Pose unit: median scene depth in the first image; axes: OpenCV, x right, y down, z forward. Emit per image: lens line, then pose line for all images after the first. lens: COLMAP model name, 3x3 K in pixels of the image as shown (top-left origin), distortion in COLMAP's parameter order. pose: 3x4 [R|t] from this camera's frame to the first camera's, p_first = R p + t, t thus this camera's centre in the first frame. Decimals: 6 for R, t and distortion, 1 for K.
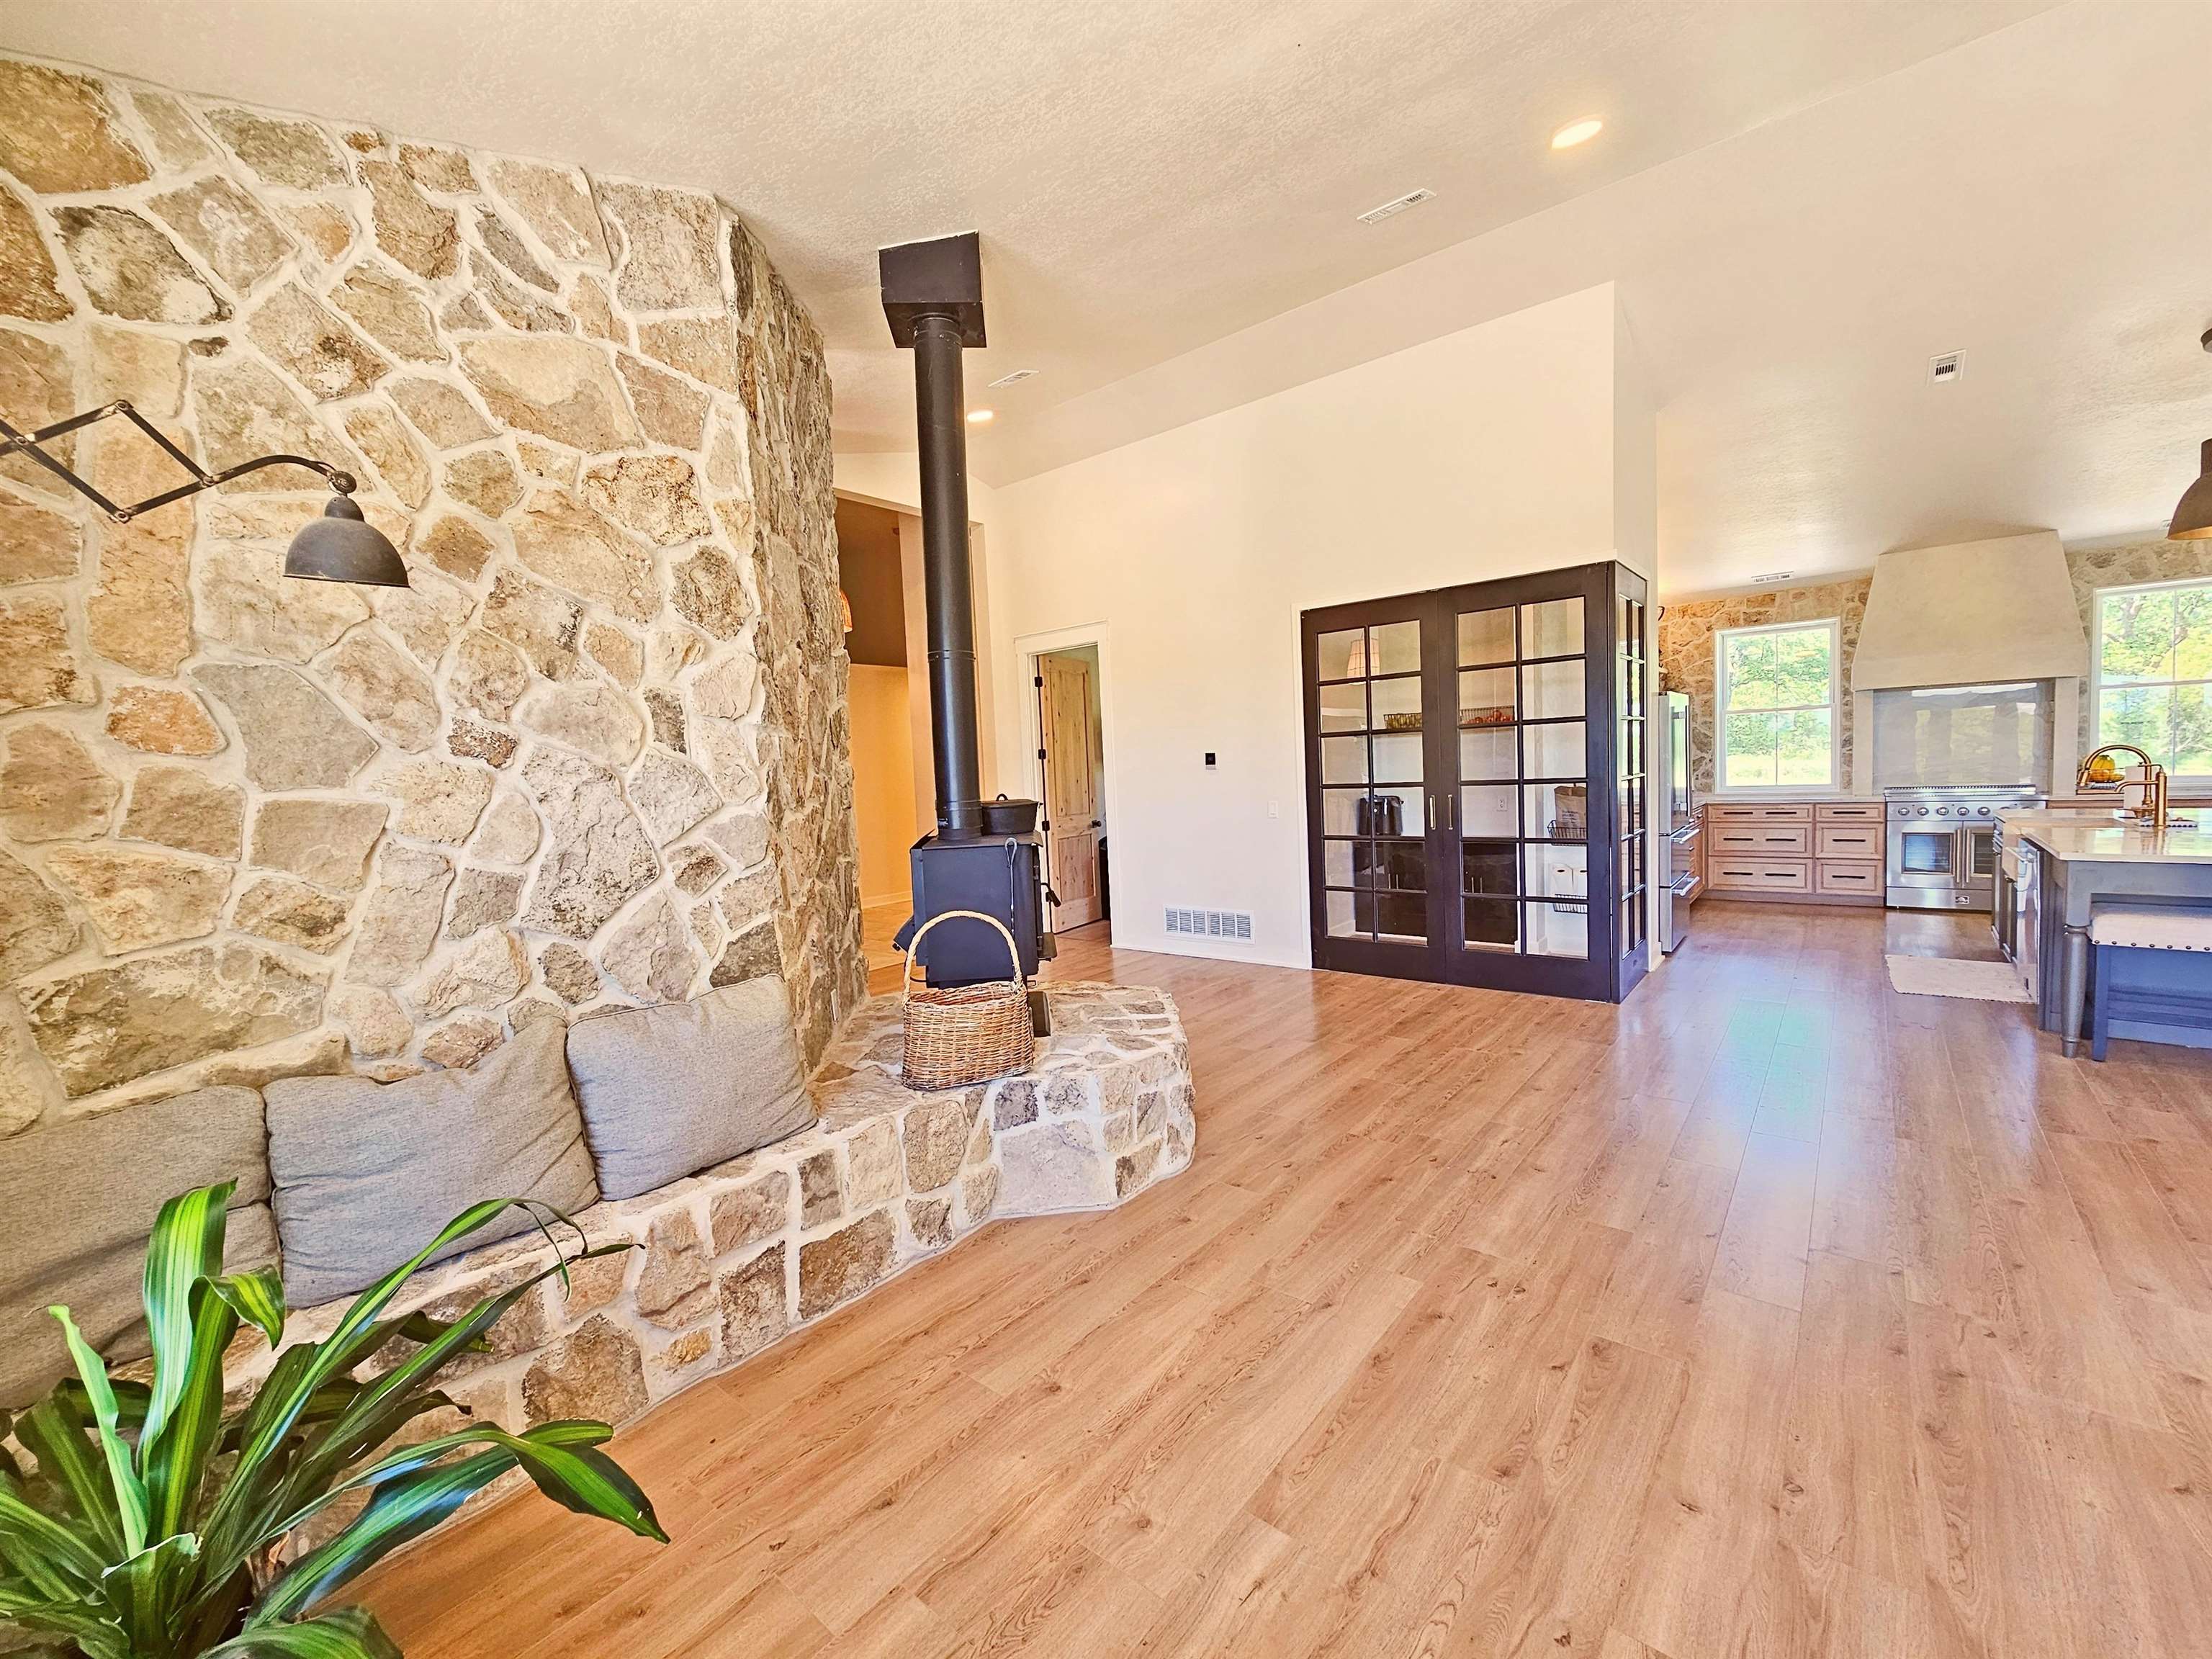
lens RADIAL K [[904.2, 0, 1108.6], [0, 904.2, 830.2], [0, 0, 1]] dist [-0.000409, -0.000136]
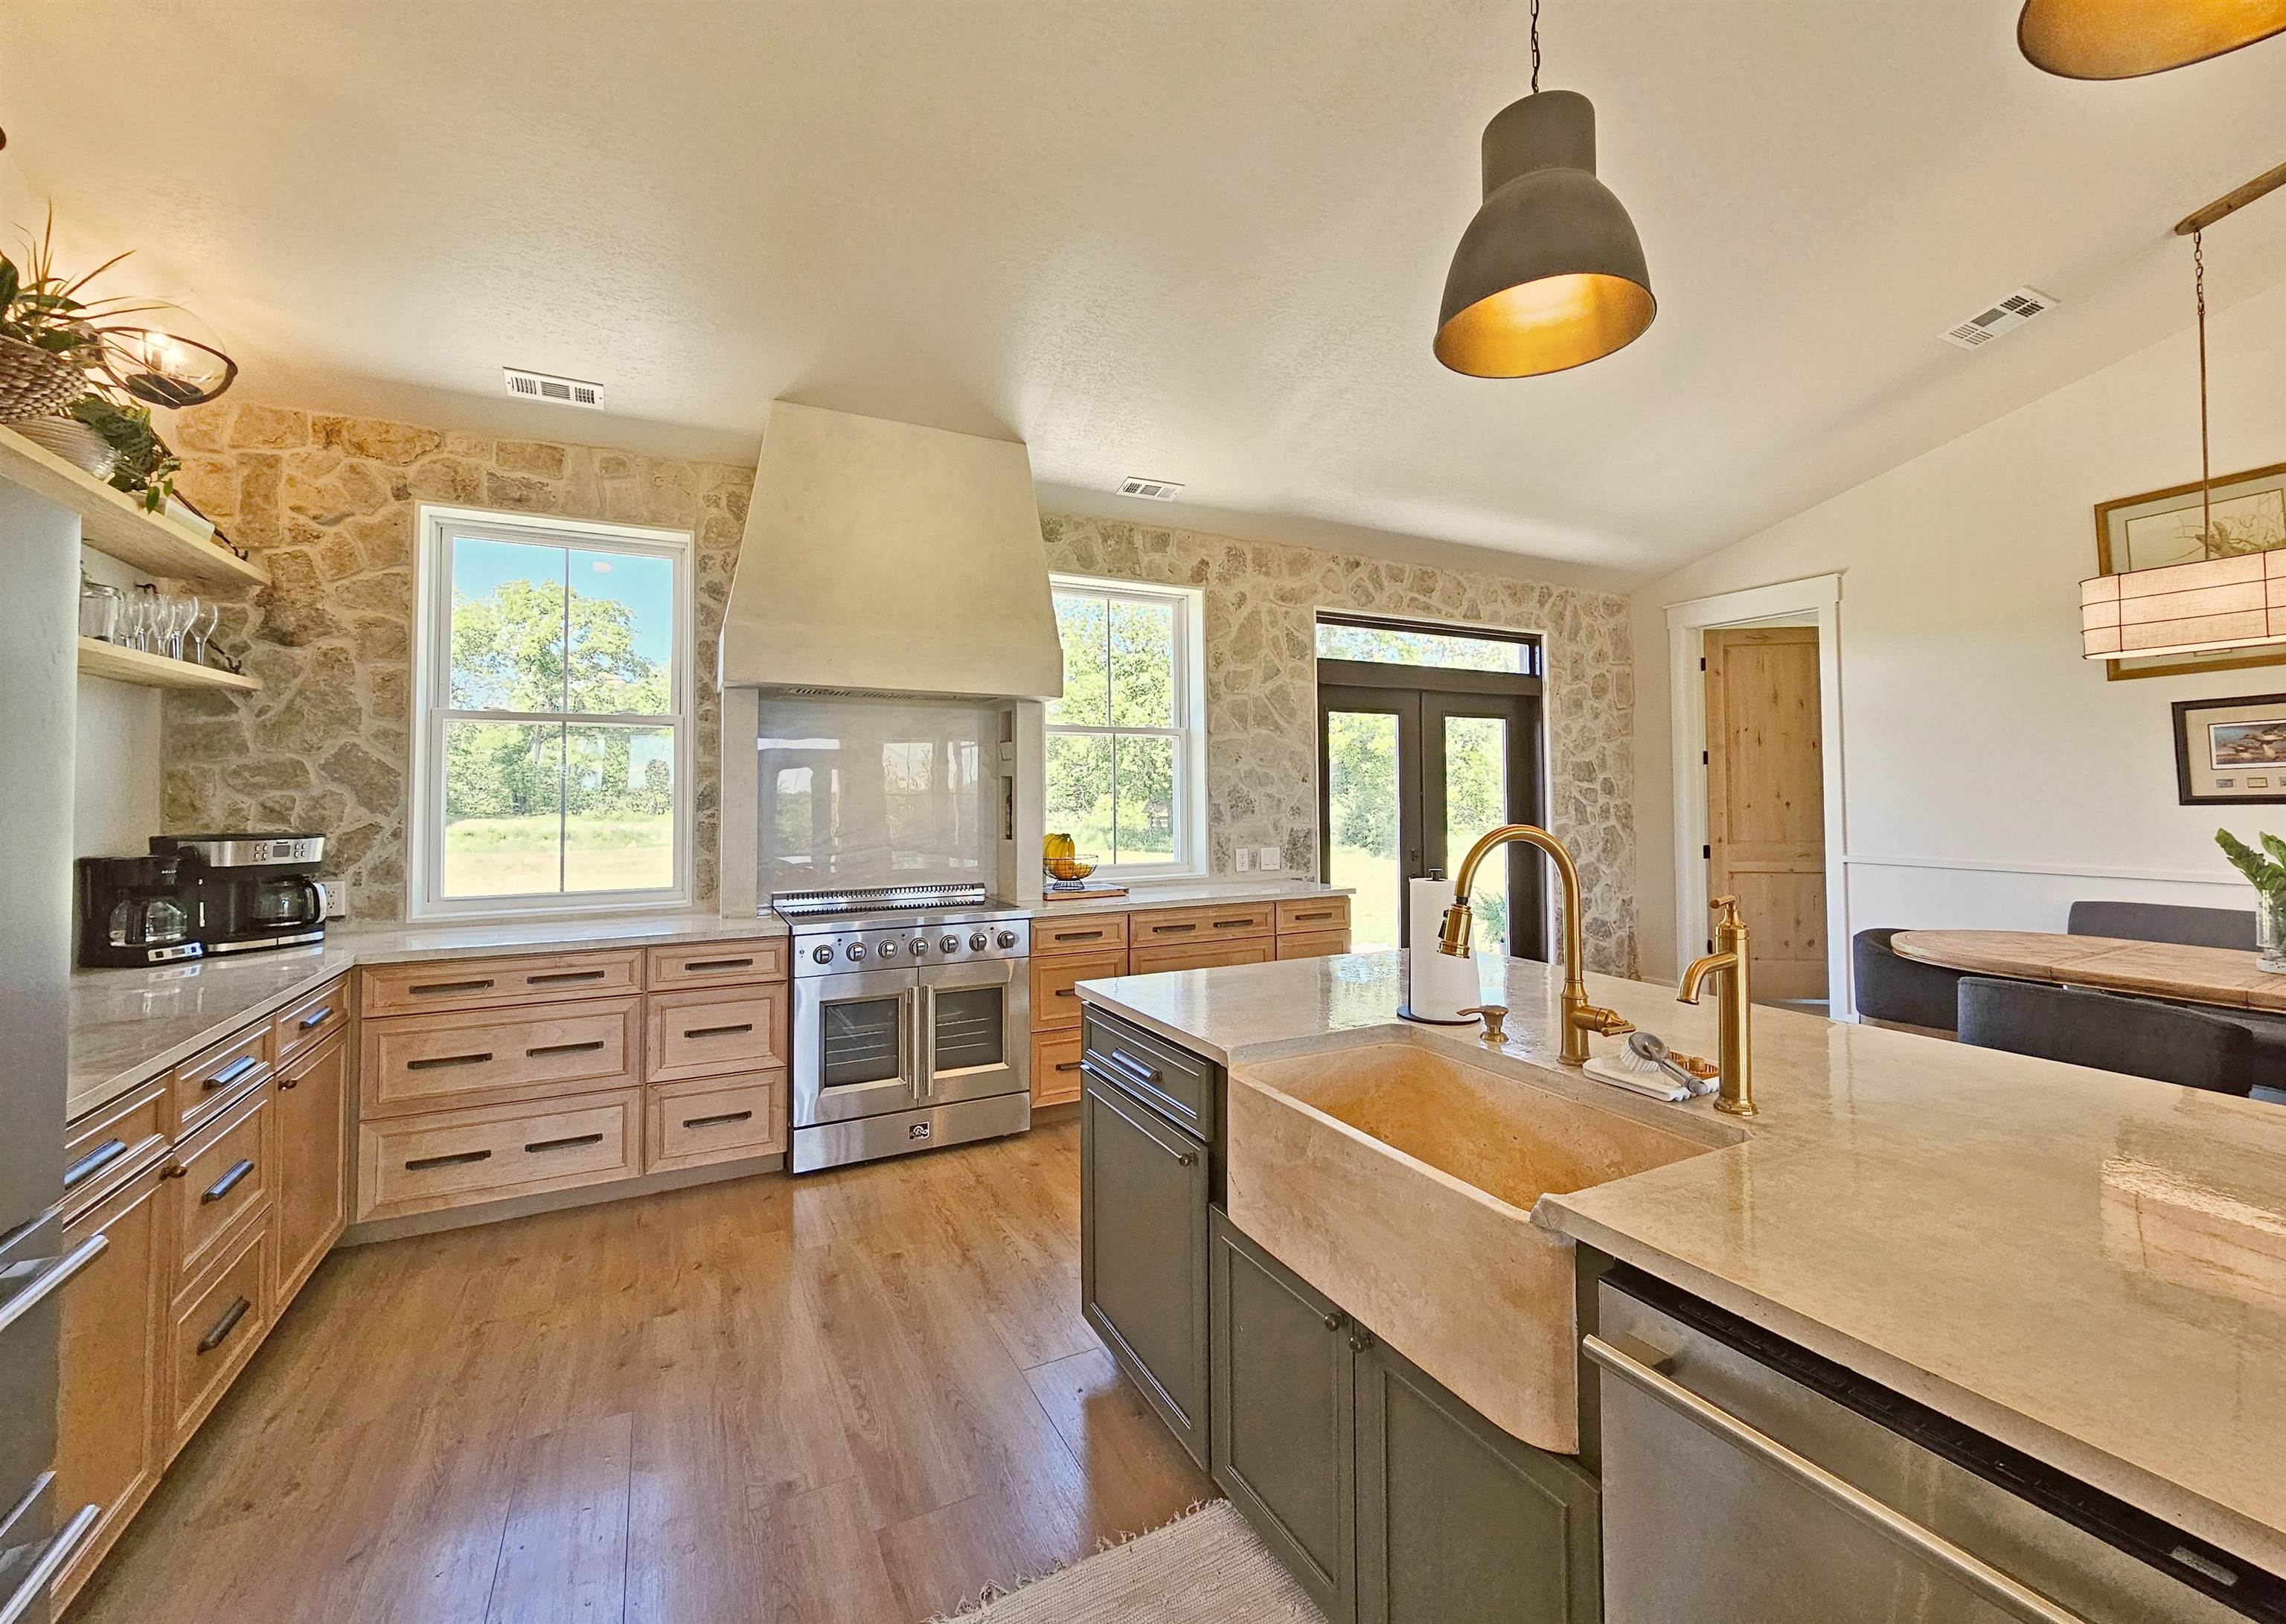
lens RADIAL K [[954.4, 0, 1164.9], [0, 954.4, 761.2], [0, 0, 1]] dist [0.000666, -0.000269]
pose [[0.384703, 0.074620, 0.920019, 0.472278], [0.051971, 0.993395, -0.102303, -0.056252], [-0.921576, 0.087170, 0.378284, 0.618942]]
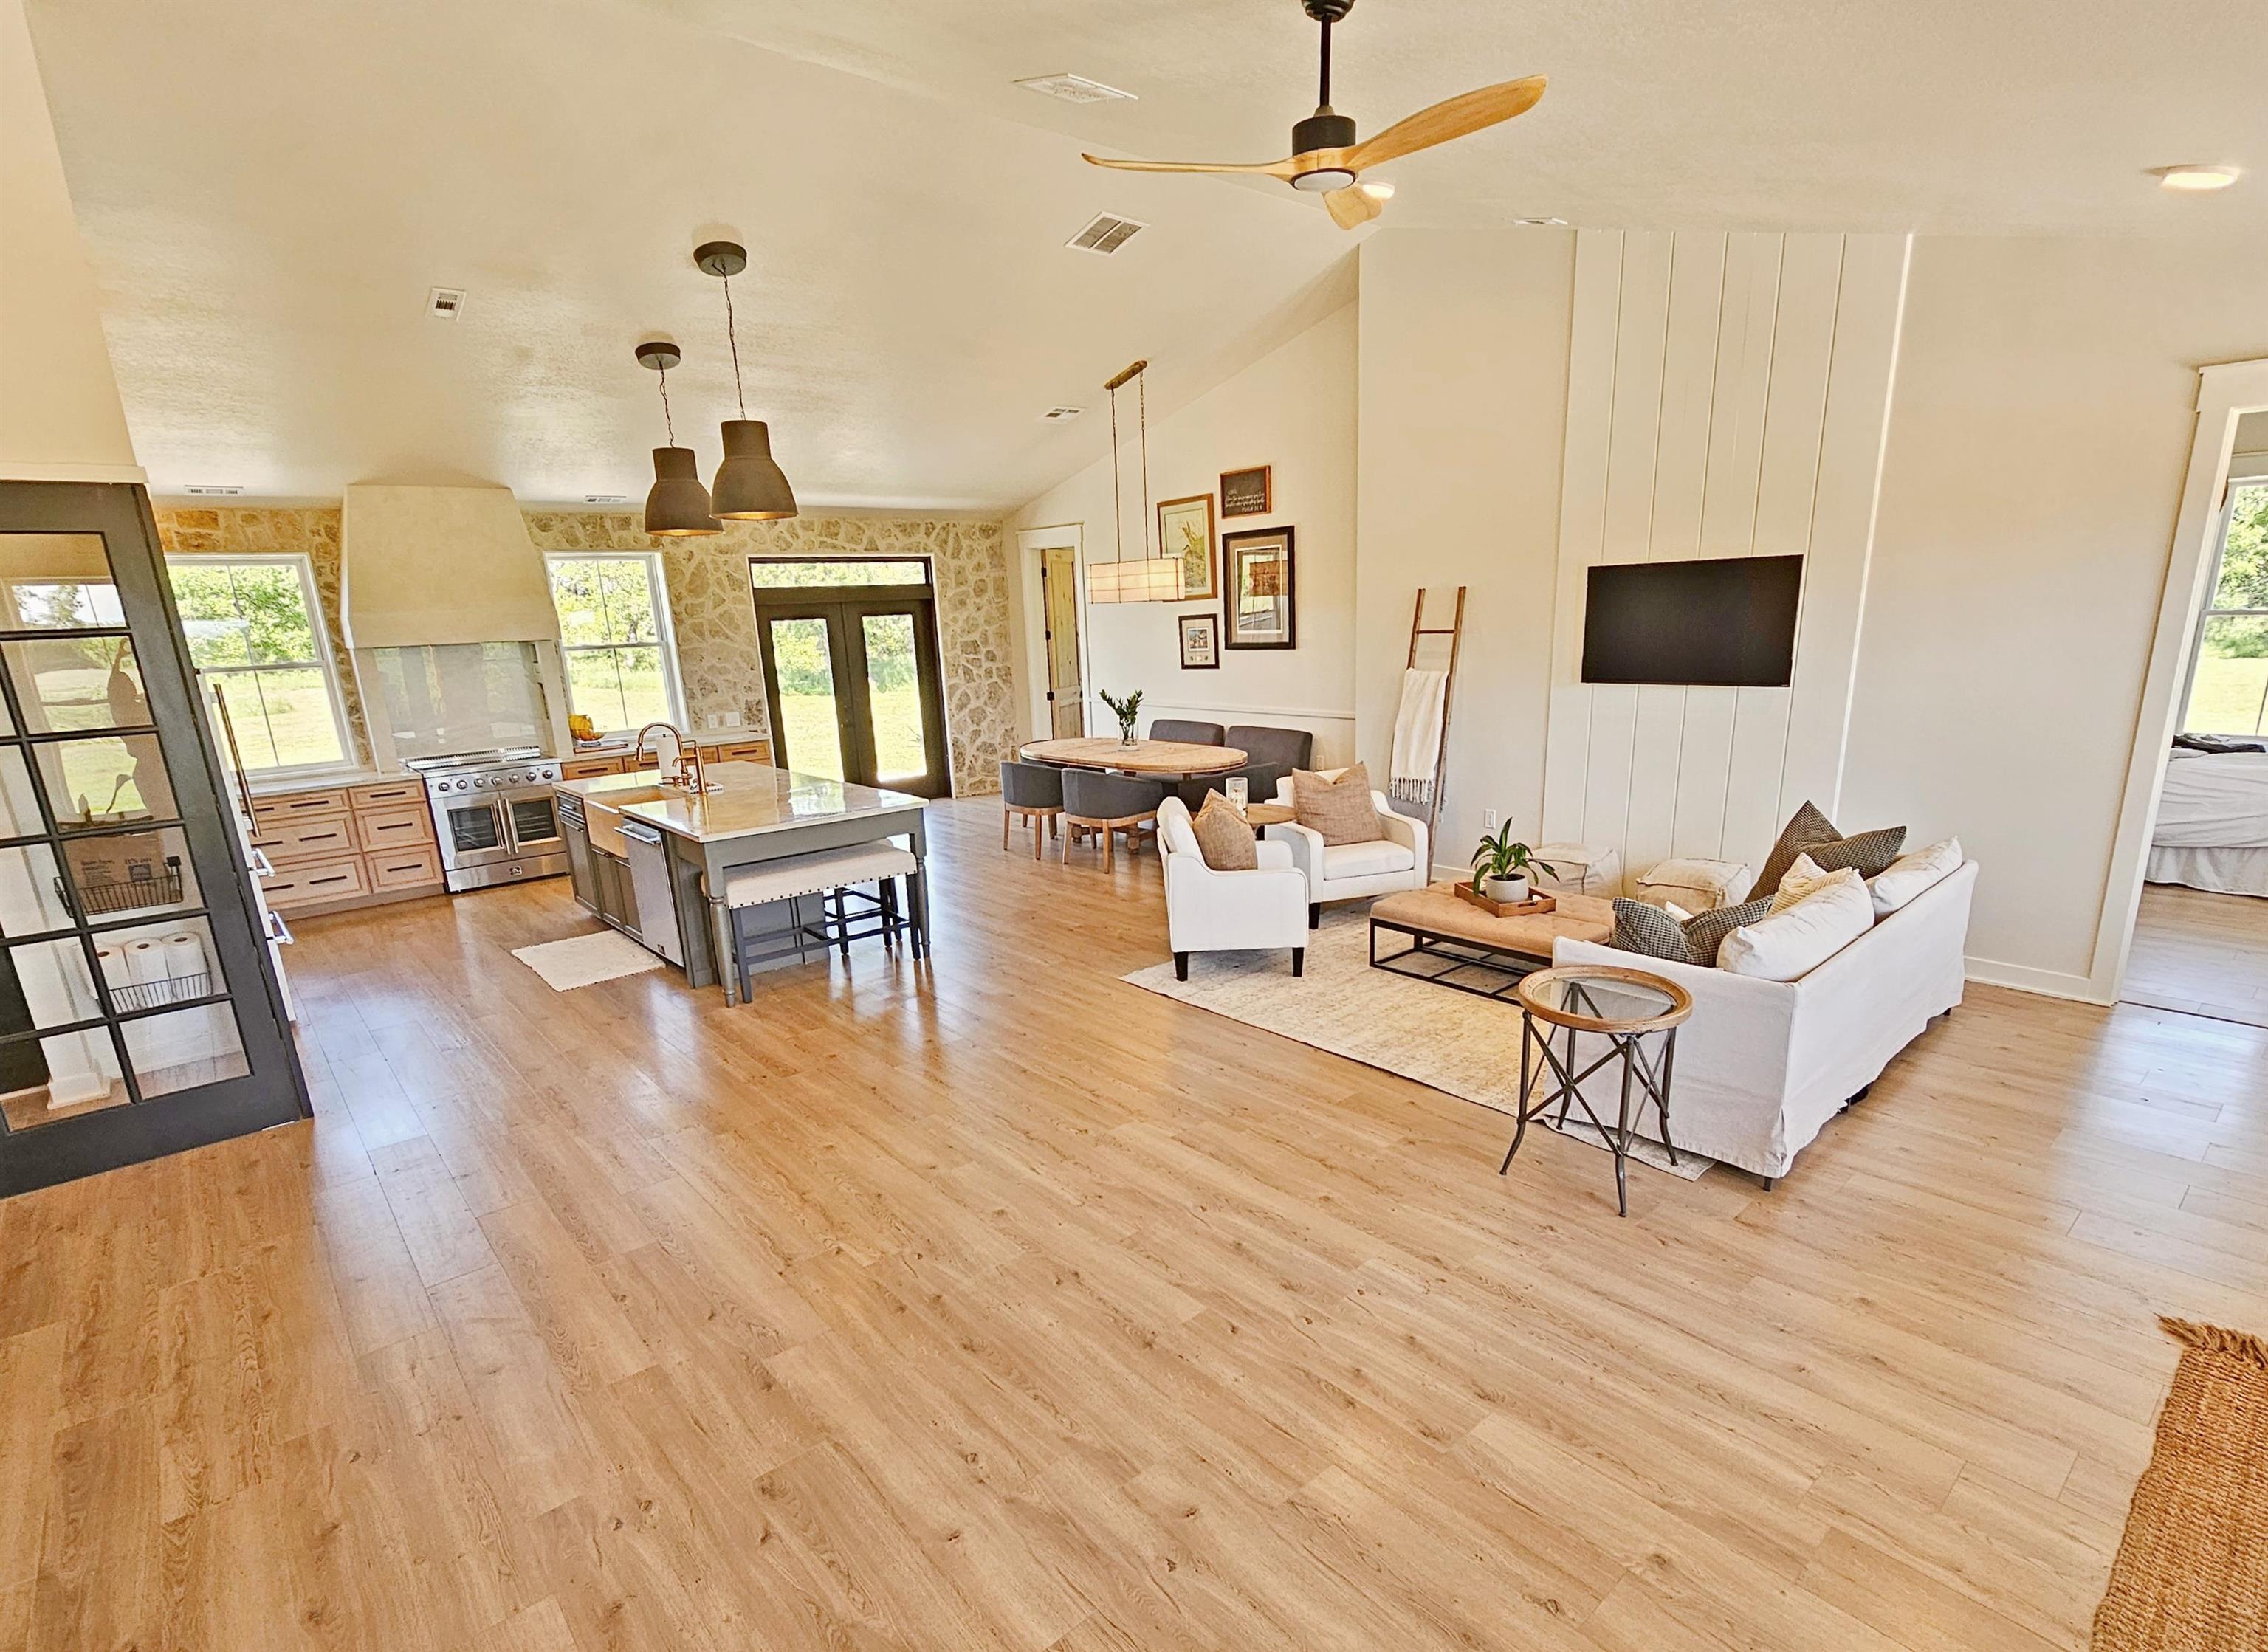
lens RADIAL K [[1117.0, 0, 1159.2], [0, 1117.0, 908.0], [0, 0, 1]] dist [-0.002185, -0.001188]
pose [[0.157154, -0.221994, 0.962300, -0.104426], [0.101778, 0.972860, 0.207809, -0.058840], [-0.982316, 0.065283, 0.175483, 0.102433]]
